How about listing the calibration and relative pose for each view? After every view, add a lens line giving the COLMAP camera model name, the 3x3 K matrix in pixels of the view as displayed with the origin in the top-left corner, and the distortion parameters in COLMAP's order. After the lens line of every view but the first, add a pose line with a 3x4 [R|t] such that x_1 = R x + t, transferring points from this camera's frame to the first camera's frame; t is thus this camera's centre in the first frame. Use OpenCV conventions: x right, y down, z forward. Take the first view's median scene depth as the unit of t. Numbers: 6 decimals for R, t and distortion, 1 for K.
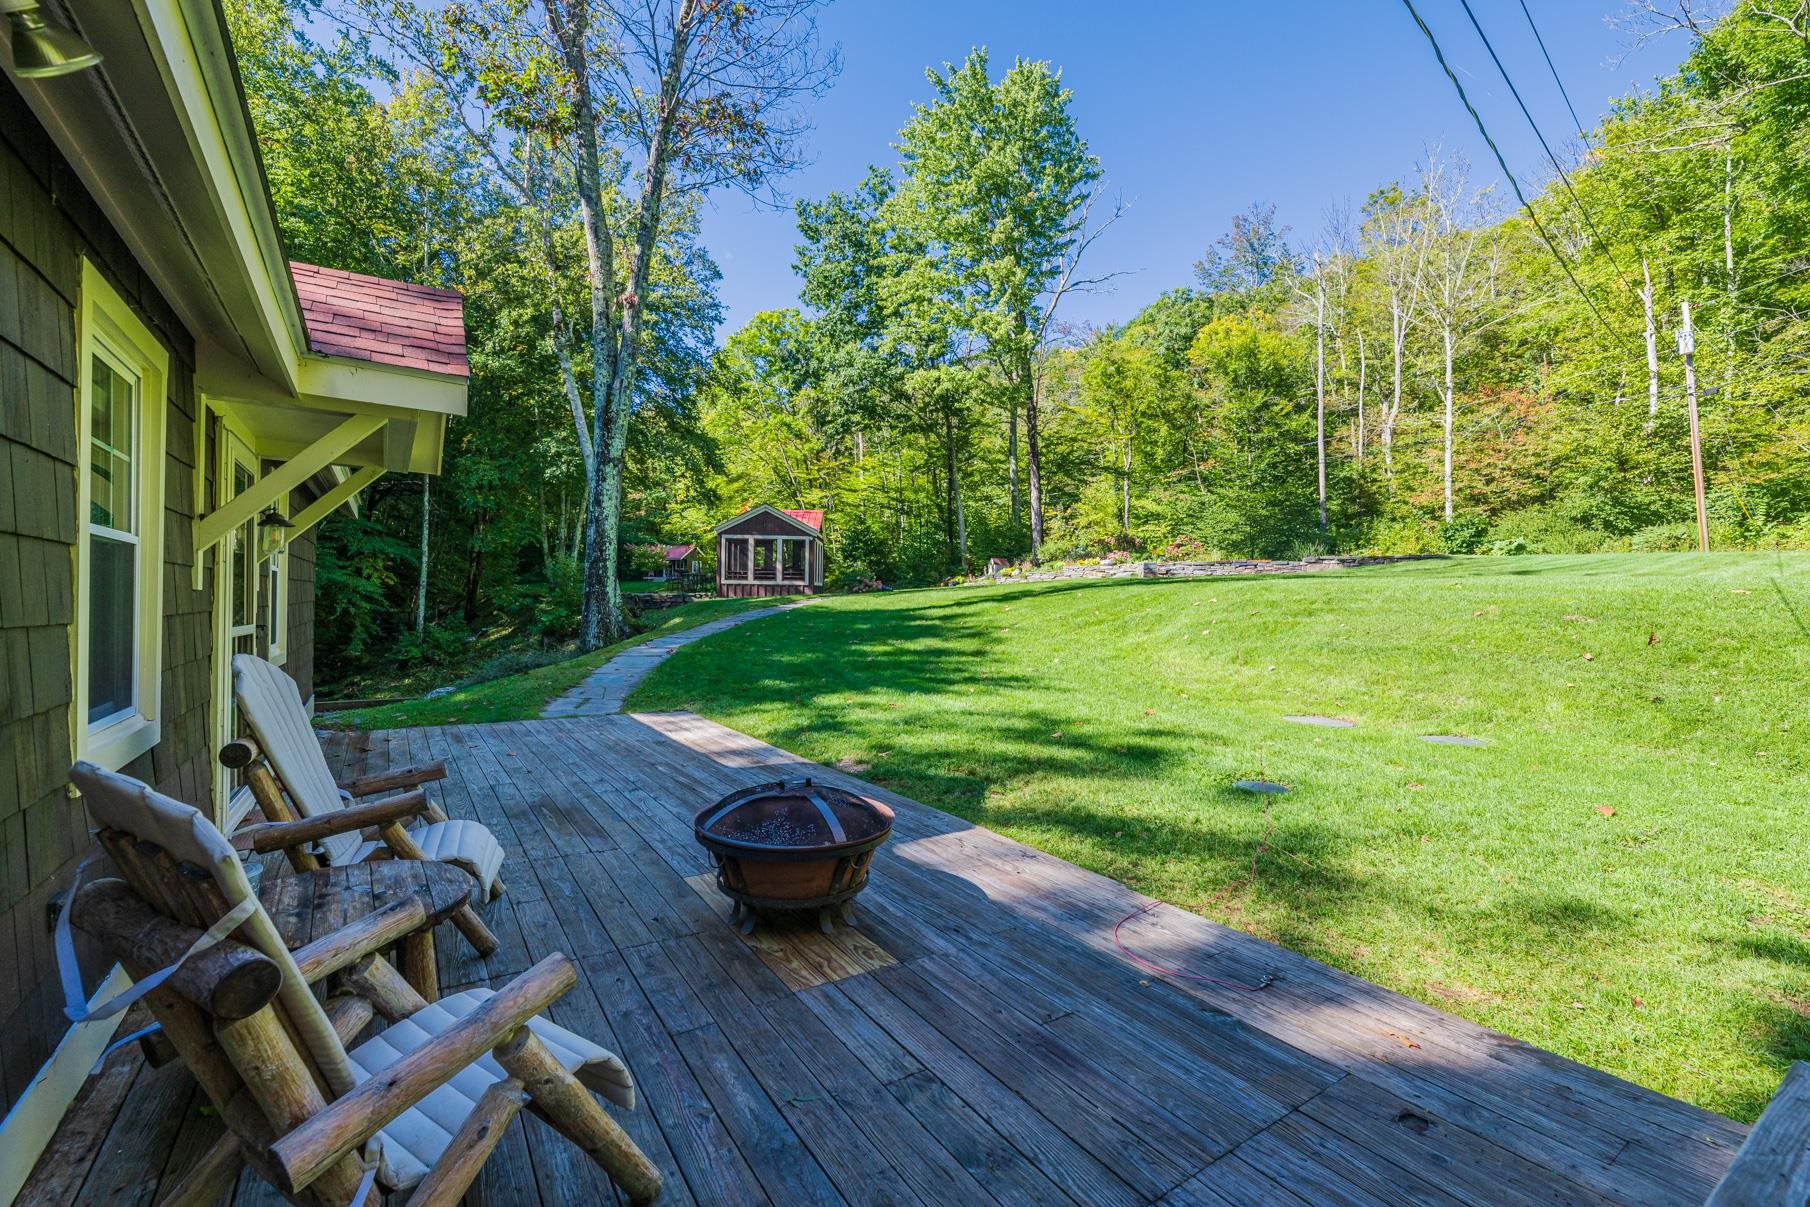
lens RADIAL K [[750.8, 0, 908.9], [0, 750.8, 606.4], [0, 0, 1]] dist [0.004951, -0.000014]
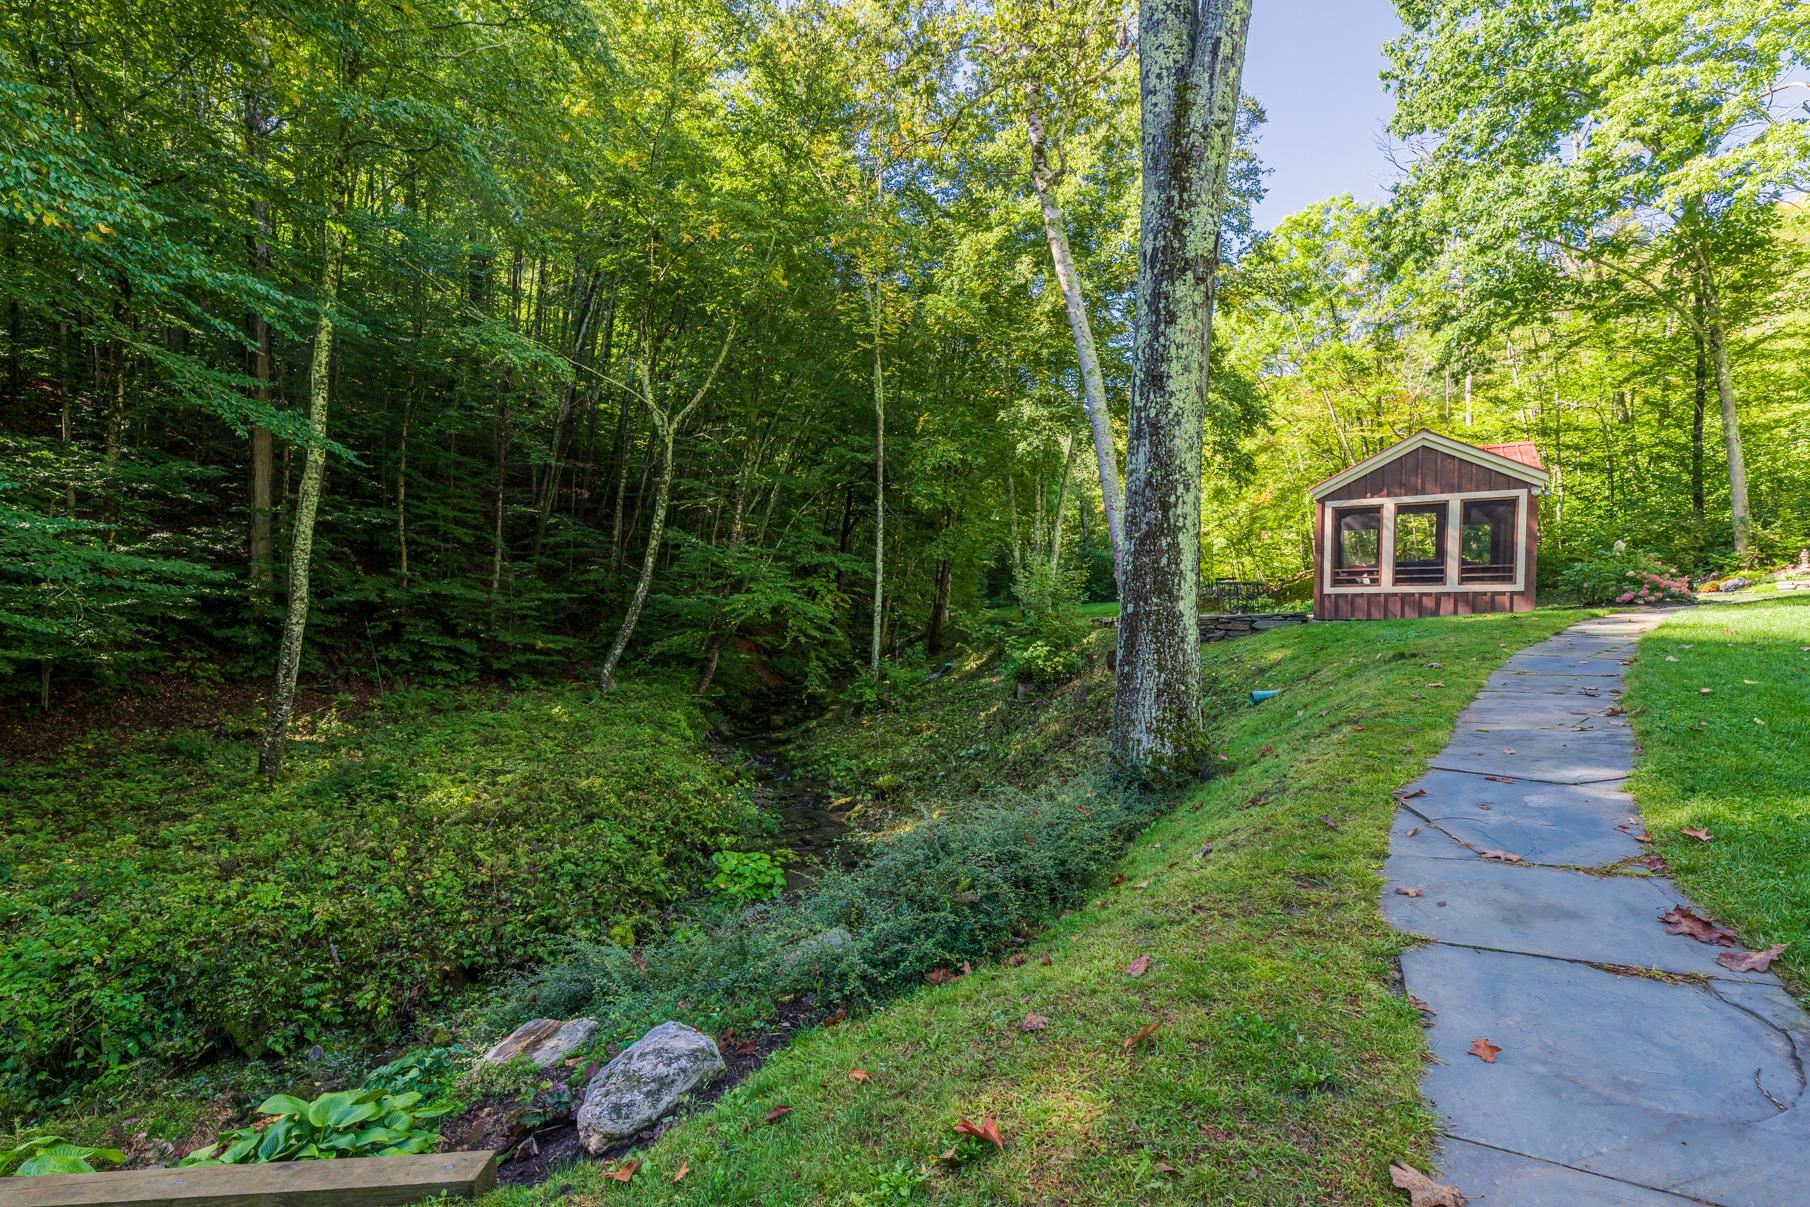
lens RADIAL K [[802.3, 0, 902.8], [0, 802.3, 616.2], [0, 0, 1]] dist [0.003368, 0.000392]
pose [[0.831826, -0.015109, -0.554831, -0.165451], [0.007392, 0.999842, -0.016146, -0.006889], [0.554987, 0.009329, 0.831806, 0.329016]]
